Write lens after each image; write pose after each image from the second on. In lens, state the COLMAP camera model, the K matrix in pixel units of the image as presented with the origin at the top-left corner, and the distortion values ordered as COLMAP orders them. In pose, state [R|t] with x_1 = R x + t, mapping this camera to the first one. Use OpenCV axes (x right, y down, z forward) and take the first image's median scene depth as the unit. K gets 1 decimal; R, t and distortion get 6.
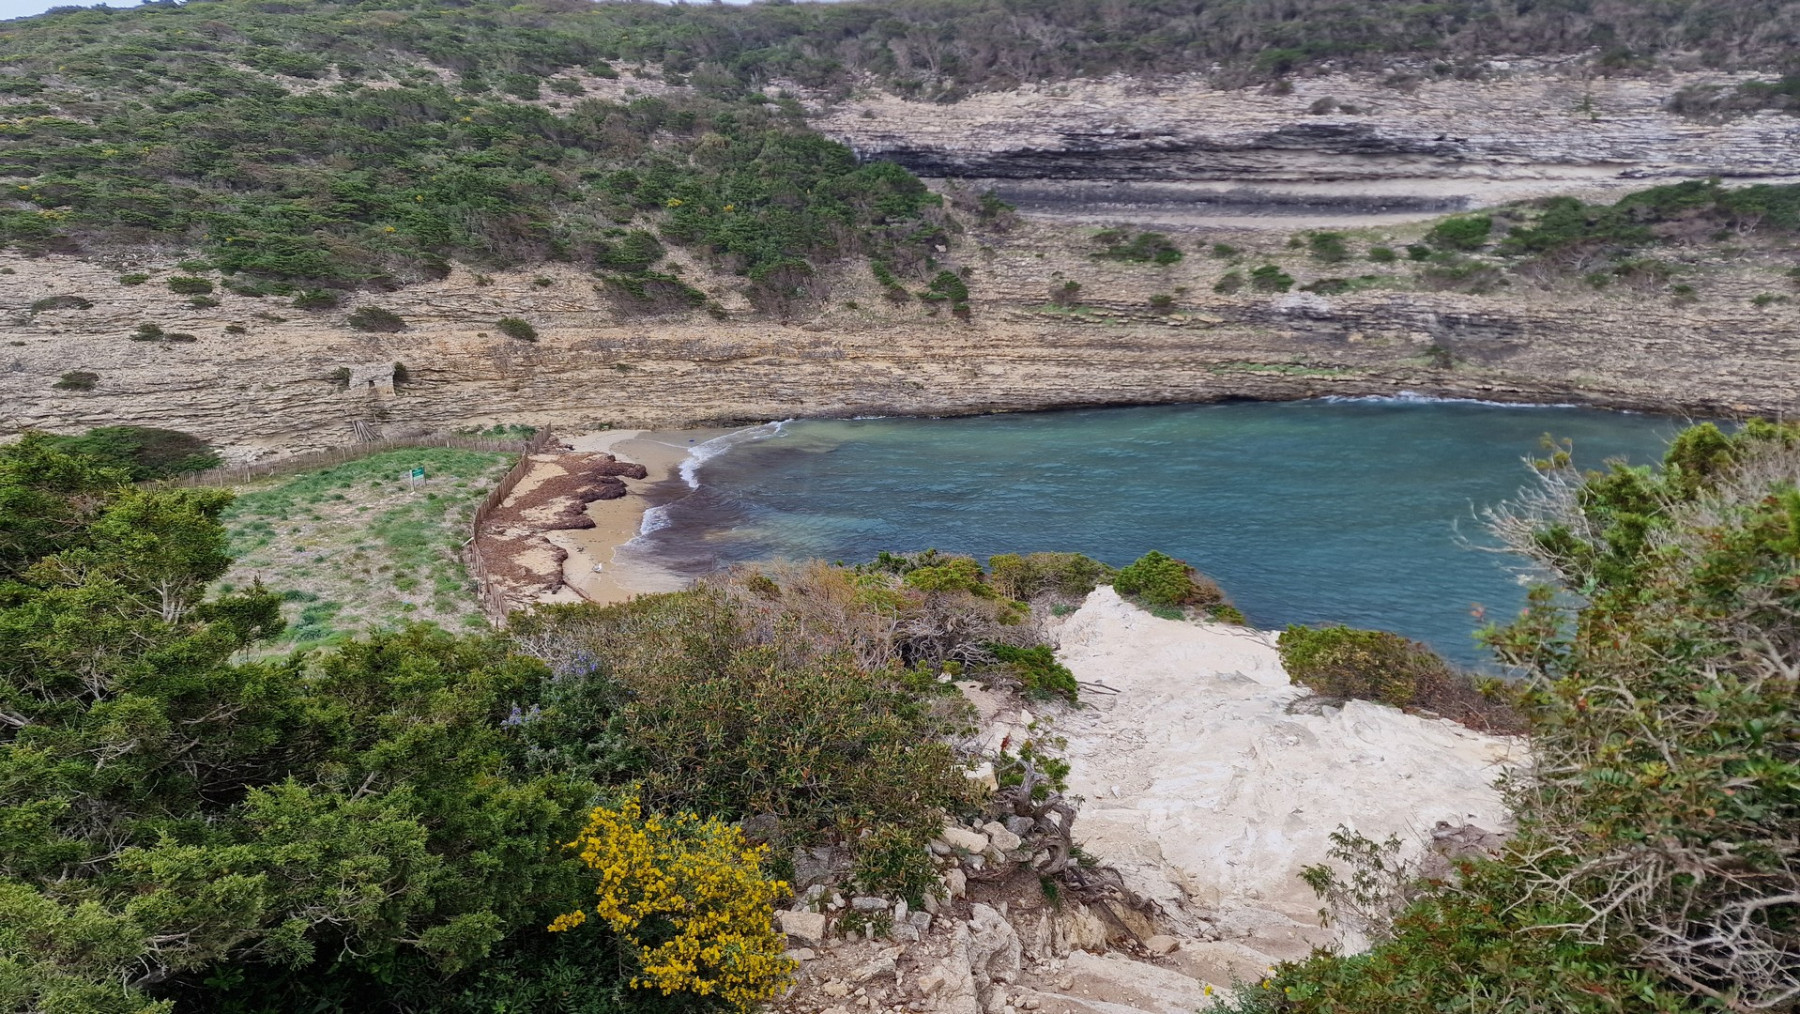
lens RADIAL K [[1162.4, 0, 901.5], [0, 1162.4, 502.8], [0, 0, 1]] dist [0.113925, -0.135469]
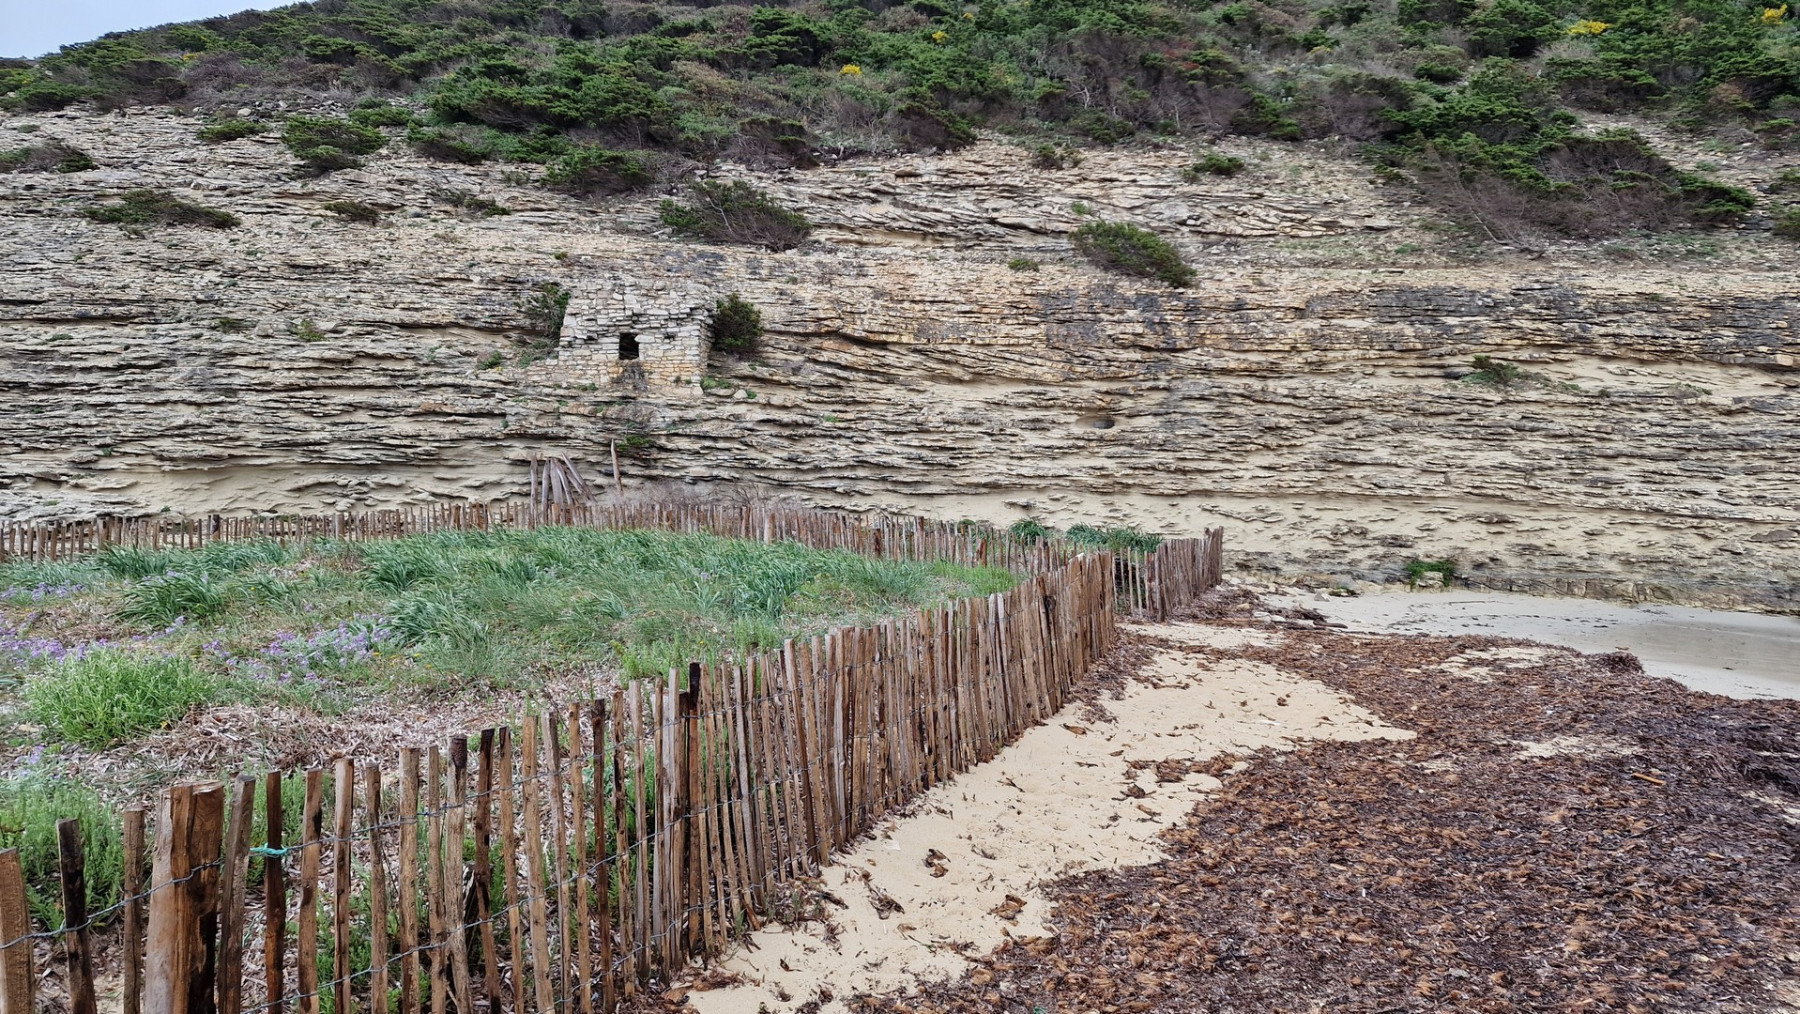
lens RADIAL K [[1162.4, 0, 901.5], [0, 1162.4, 502.8], [0, 0, 1]] dist [0.113925, -0.135469]
pose [[0.873105, 0.014718, -0.487309, -0.228675], [-0.128231, 0.971283, -0.200414, -0.013966], [0.470366, 0.237471, 0.849920, 0.725374]]
